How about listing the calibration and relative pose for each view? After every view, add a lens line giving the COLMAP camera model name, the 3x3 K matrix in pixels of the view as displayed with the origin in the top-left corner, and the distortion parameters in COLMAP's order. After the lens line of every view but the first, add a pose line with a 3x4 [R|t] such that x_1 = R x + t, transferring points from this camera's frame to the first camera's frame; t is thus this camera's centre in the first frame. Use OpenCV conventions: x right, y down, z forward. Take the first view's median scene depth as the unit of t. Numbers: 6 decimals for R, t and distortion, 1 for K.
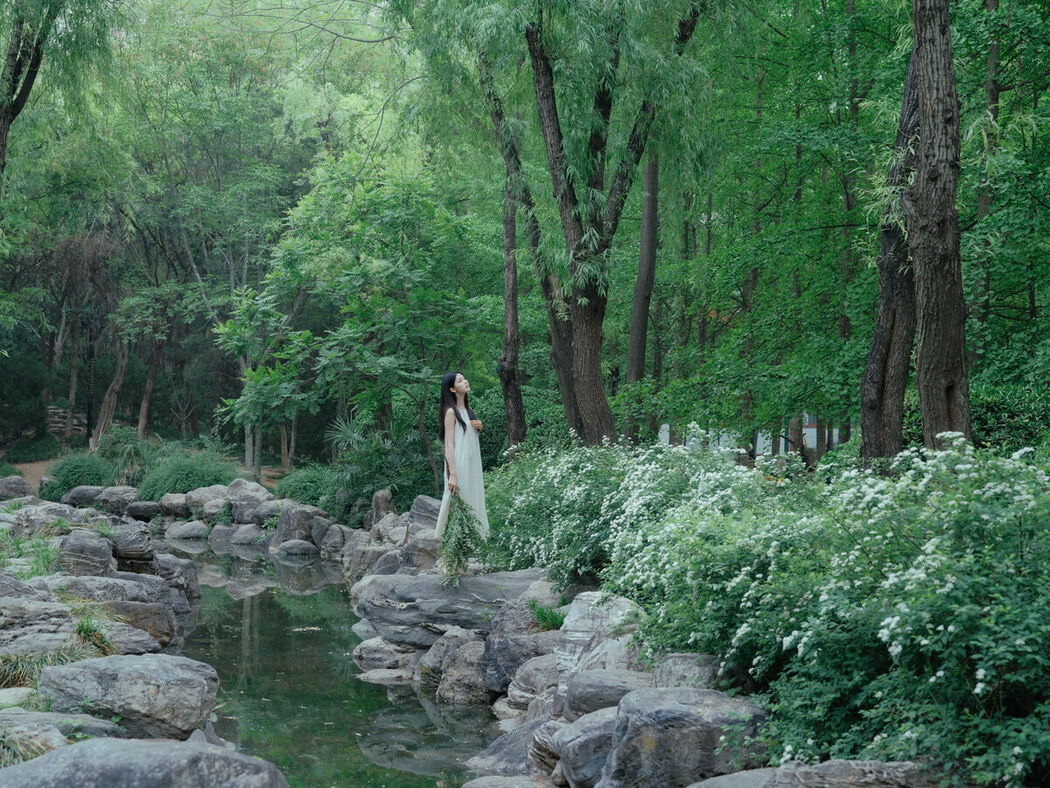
lens RADIAL K [[1954.2, 0, 525.0], [0, 1954.2, 394.0], [0, 0, 1]] dist [-0.016484, 0.224544]
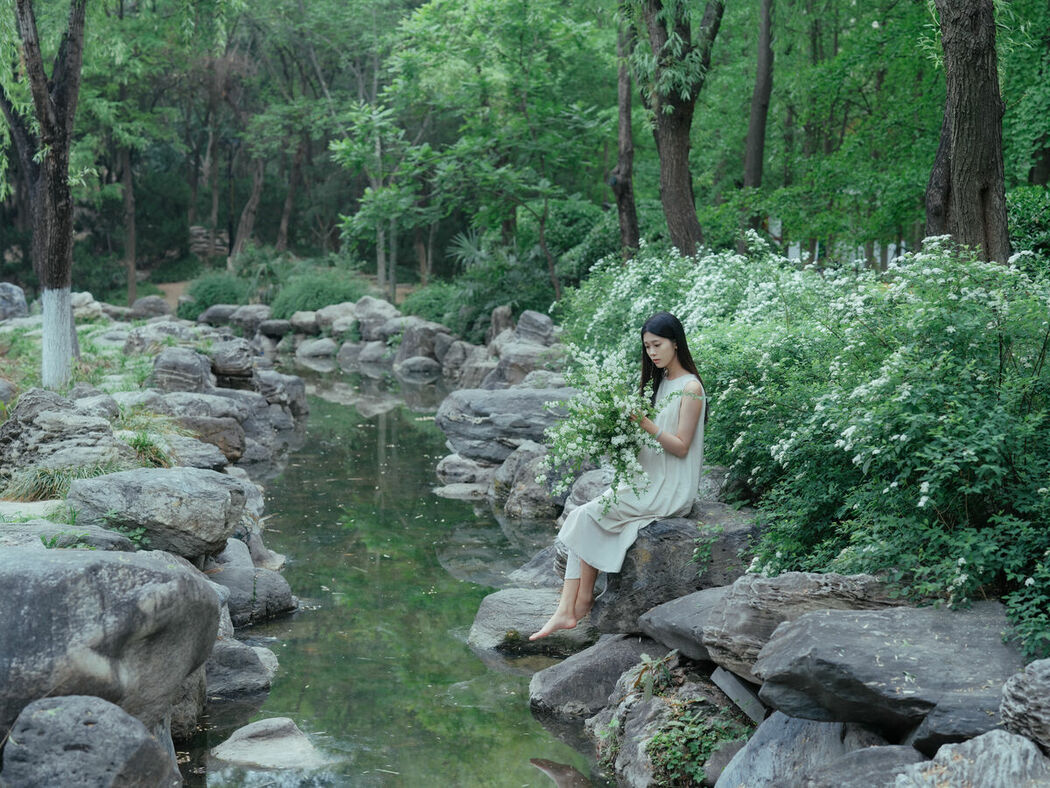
lens RADIAL K [[1962.0, 0, 541.4], [0, 1962.0, 424.7], [0, 0, 1]] dist [-0.040650, 0.026569]
pose [[0.996259, -0.002325, -0.086382, 0.048827], [0.011639, 0.994139, 0.107481, 0.003112], [0.085625, -0.108085, 0.990447, 0.011780]]
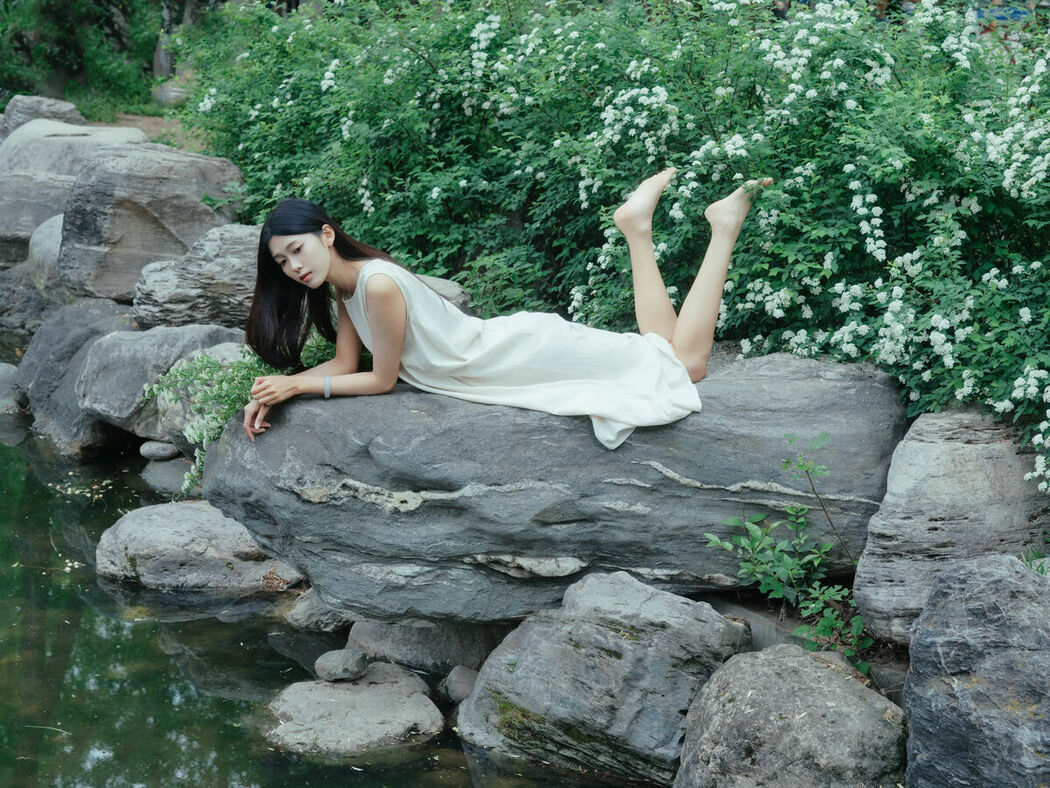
lens RADIAL K [[1954.2, 0, 525.0], [0, 1954.2, 394.0], [0, 0, 1]] dist [-0.016484, 0.224544]
pose [[0.908557, -0.069957, 0.411862, -0.149673], [-0.048200, 0.961741, 0.269687, 0.007032], [-0.414971, -0.264878, 0.870425, 0.636381]]
